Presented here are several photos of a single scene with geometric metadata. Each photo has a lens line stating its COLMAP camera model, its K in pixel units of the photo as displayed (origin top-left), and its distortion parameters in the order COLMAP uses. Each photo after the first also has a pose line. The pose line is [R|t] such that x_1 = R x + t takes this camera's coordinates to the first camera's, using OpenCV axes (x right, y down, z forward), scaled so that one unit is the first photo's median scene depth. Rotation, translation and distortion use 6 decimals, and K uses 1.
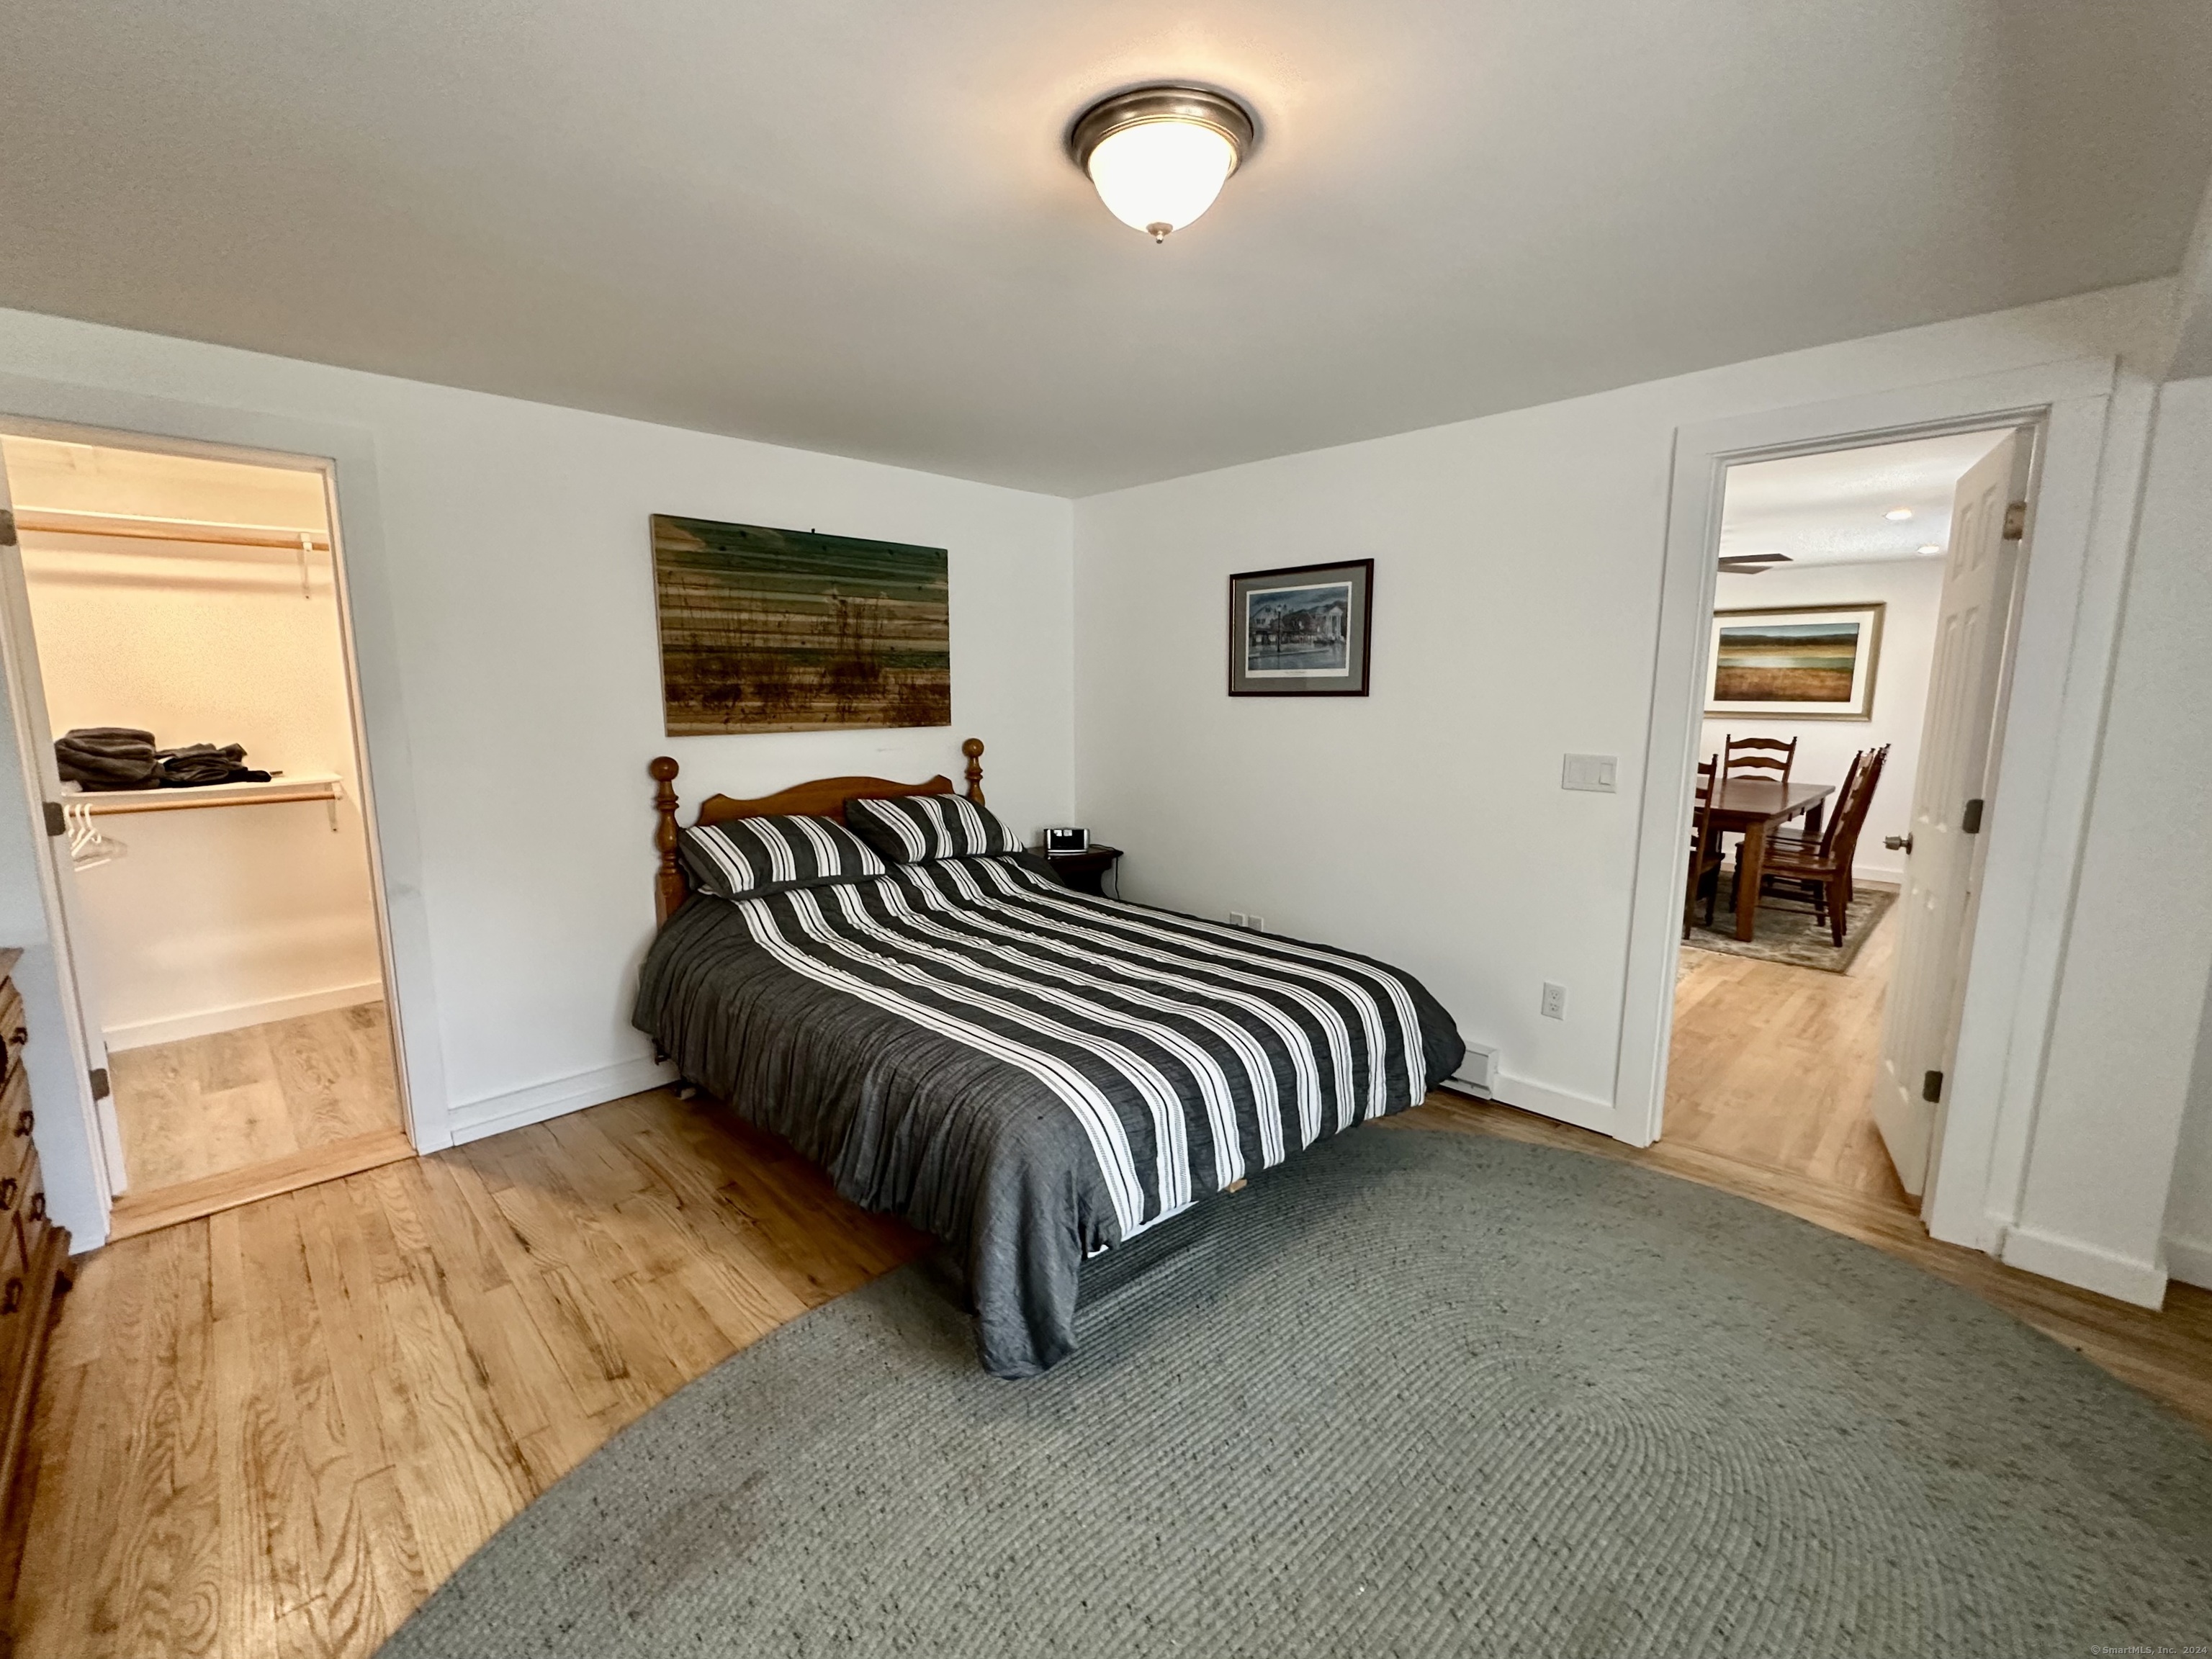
lens RADIAL K [[887.3, 0, 1113.5], [0, 887.3, 837.3], [0, 0, 1]] dist [-0.004004, 0.001361]
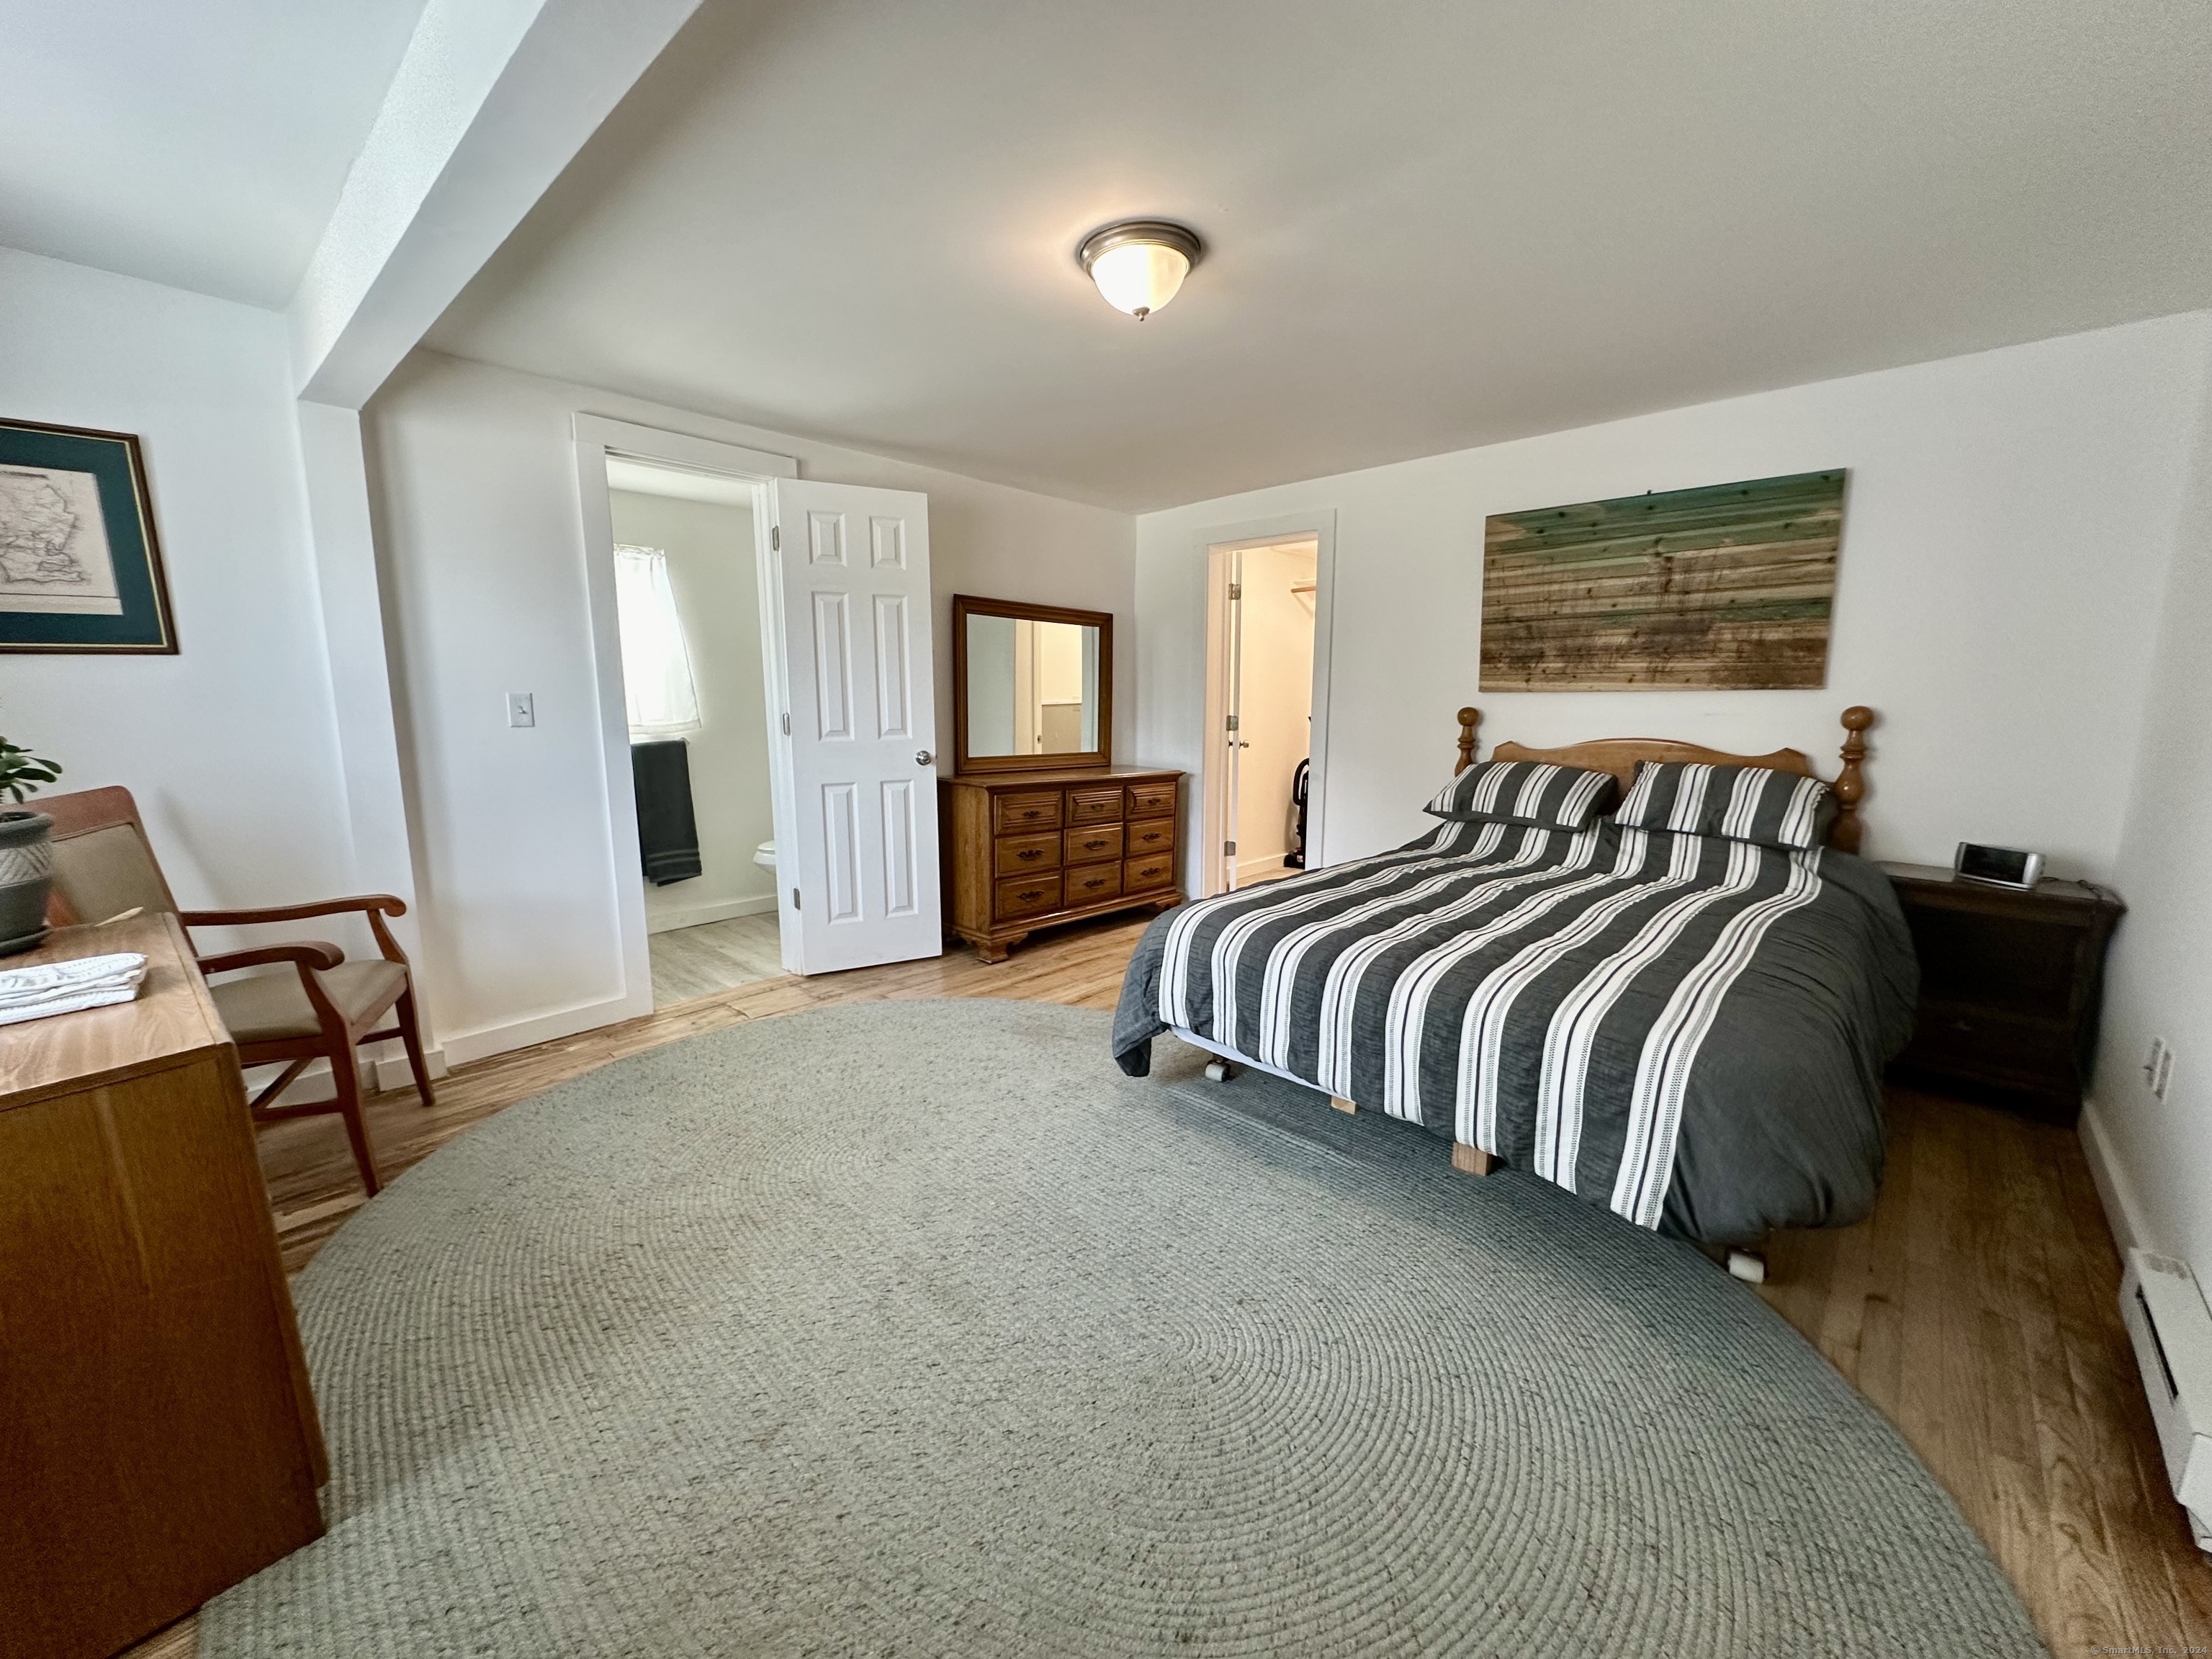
lens RADIAL K [[887.3, 0, 1114.0], [0, 887.3, 835.0], [0, 0, 1]] dist [-0.004004, 0.001361]
pose [[0.078310, 0.167187, -0.982810, 0.665300], [-0.149525, 0.976656, 0.154226, -0.028167], [0.985652, 0.134877, 0.101480, 0.346475]]
